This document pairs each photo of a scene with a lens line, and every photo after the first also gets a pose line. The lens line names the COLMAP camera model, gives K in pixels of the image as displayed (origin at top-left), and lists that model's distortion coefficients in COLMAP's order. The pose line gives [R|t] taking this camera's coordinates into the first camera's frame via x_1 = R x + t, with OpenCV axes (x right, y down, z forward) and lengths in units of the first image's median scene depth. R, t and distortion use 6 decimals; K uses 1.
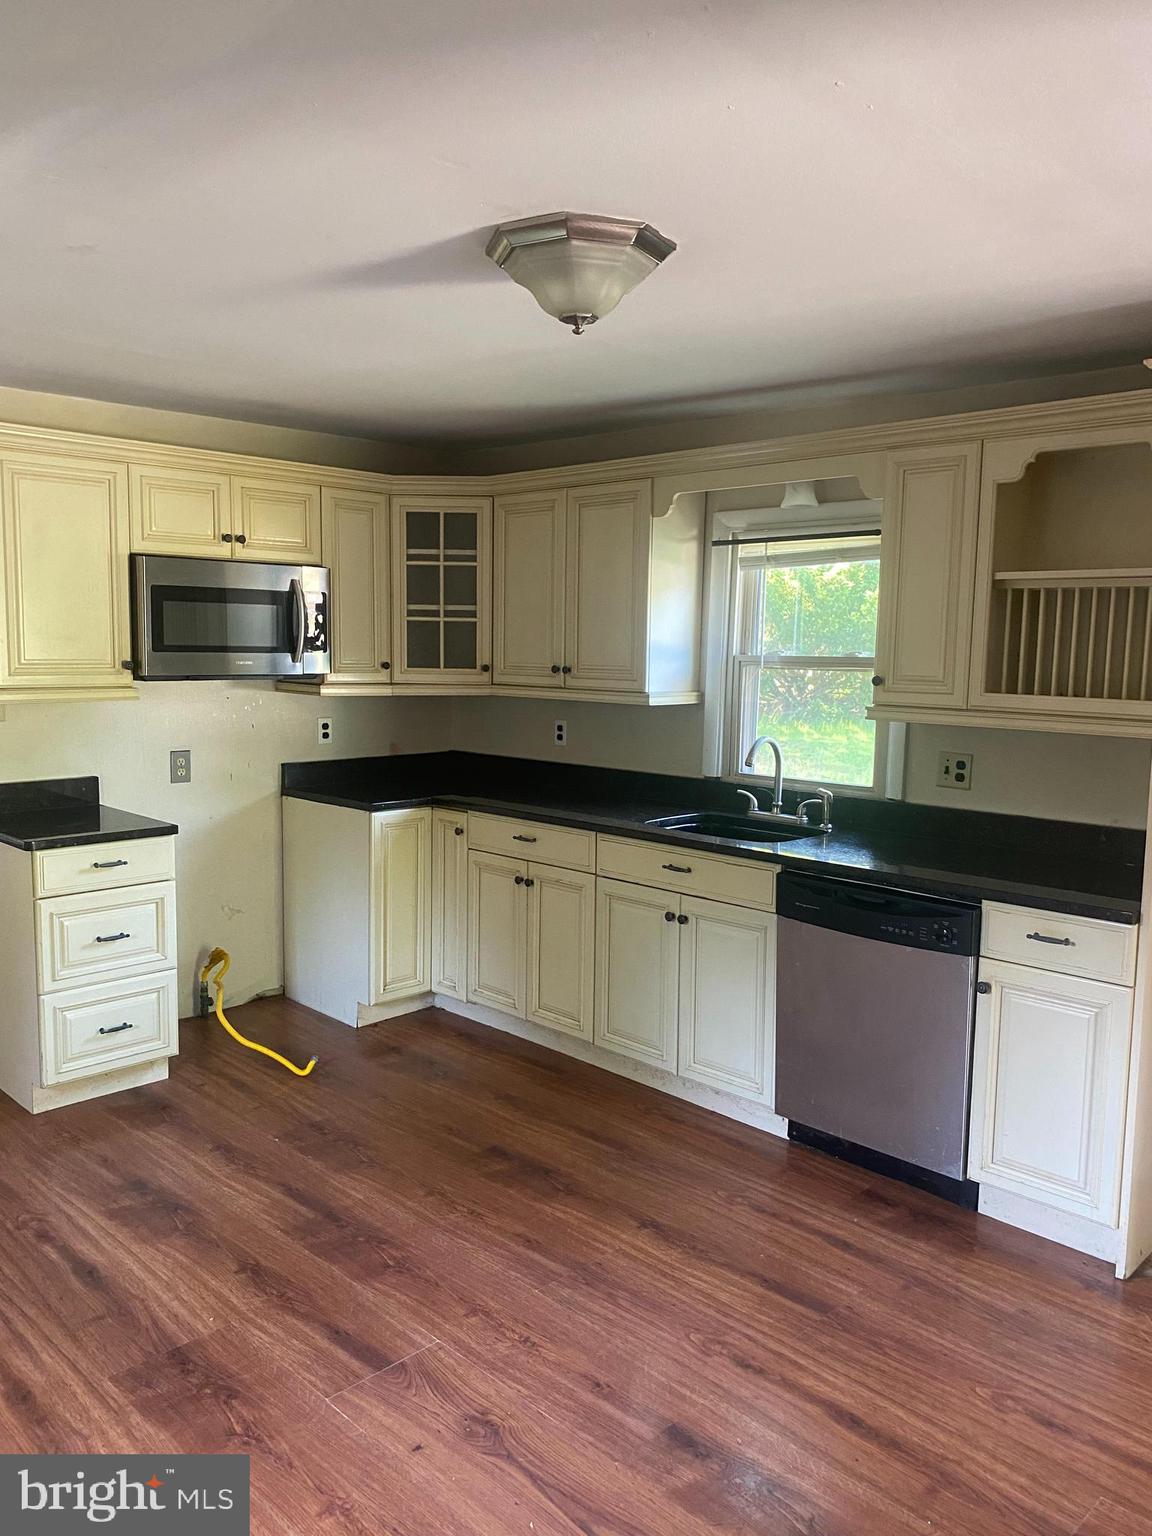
lens RADIAL K [[1158.4, 0, 578.1], [0, 1158.4, 759.9], [0, 0, 1]] dist [0.019744, -0.010100]
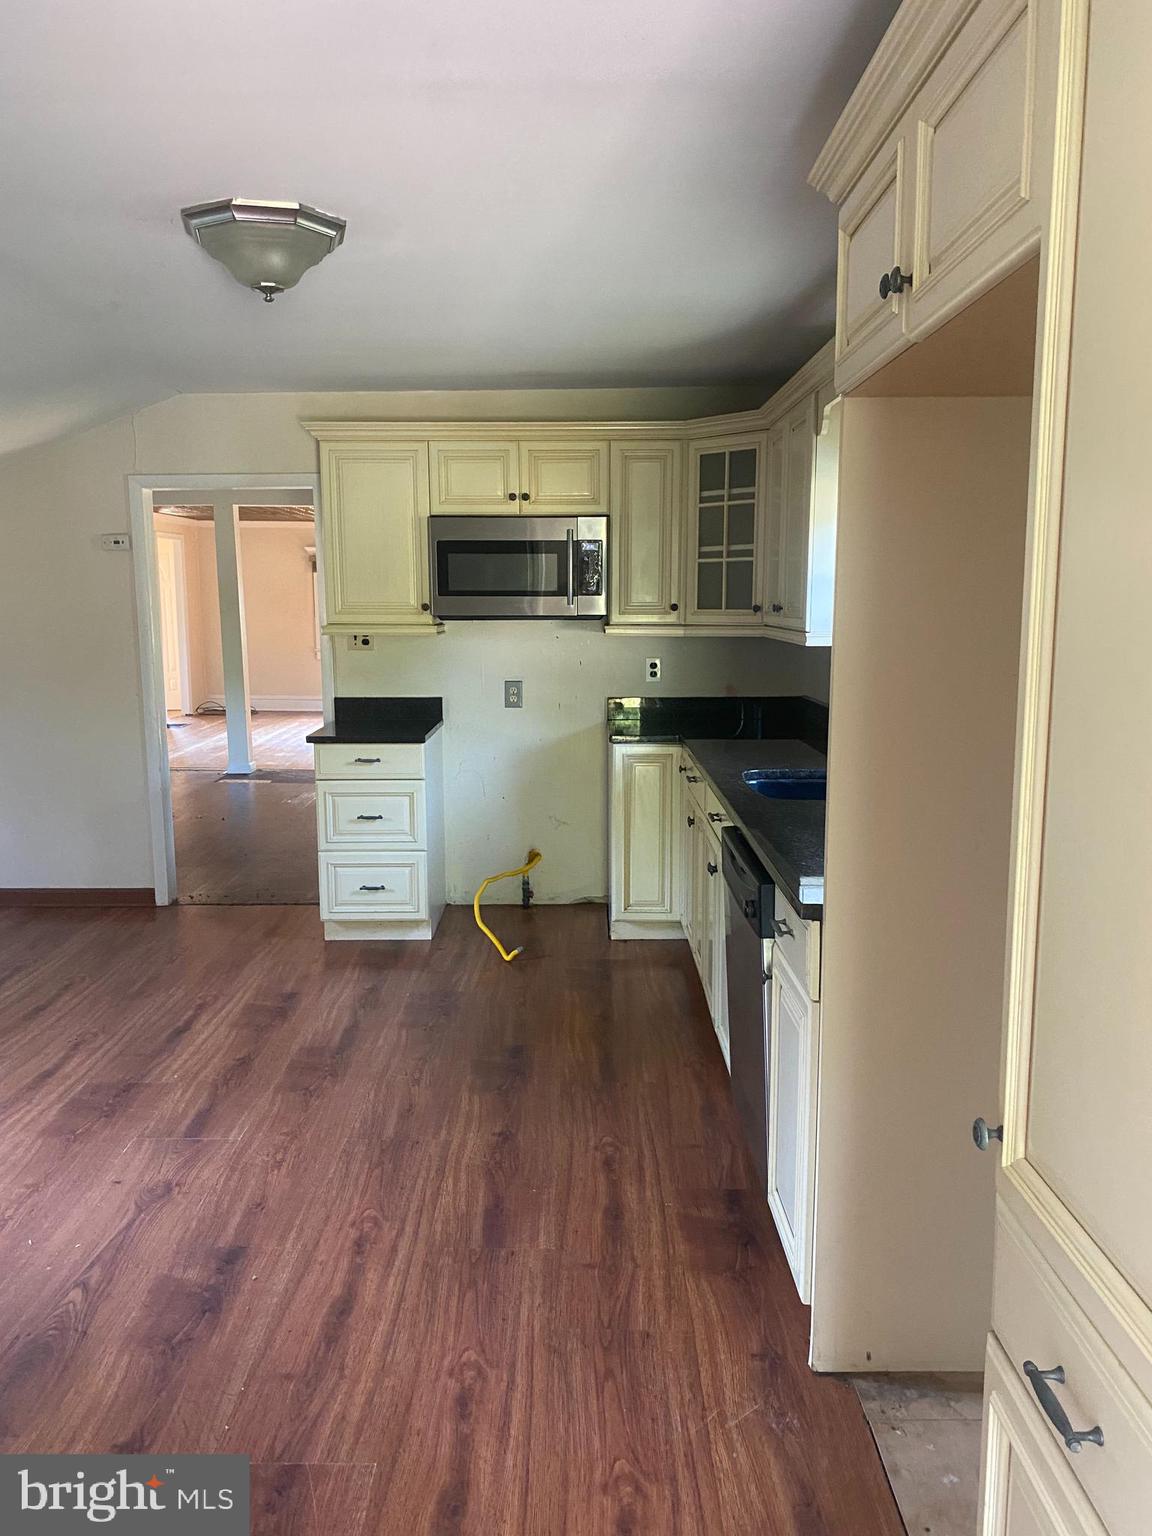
lens RADIAL K [[1158.4, 0, 578.4], [0, 1158.4, 776.5], [0, 0, 1]] dist [0.019744, -0.010100]
pose [[0.701269, 0.091502, -0.707000, 0.582830], [-0.057066, 0.995751, 0.072269, -0.000087], [0.710609, -0.010334, 0.703511, 0.226568]]
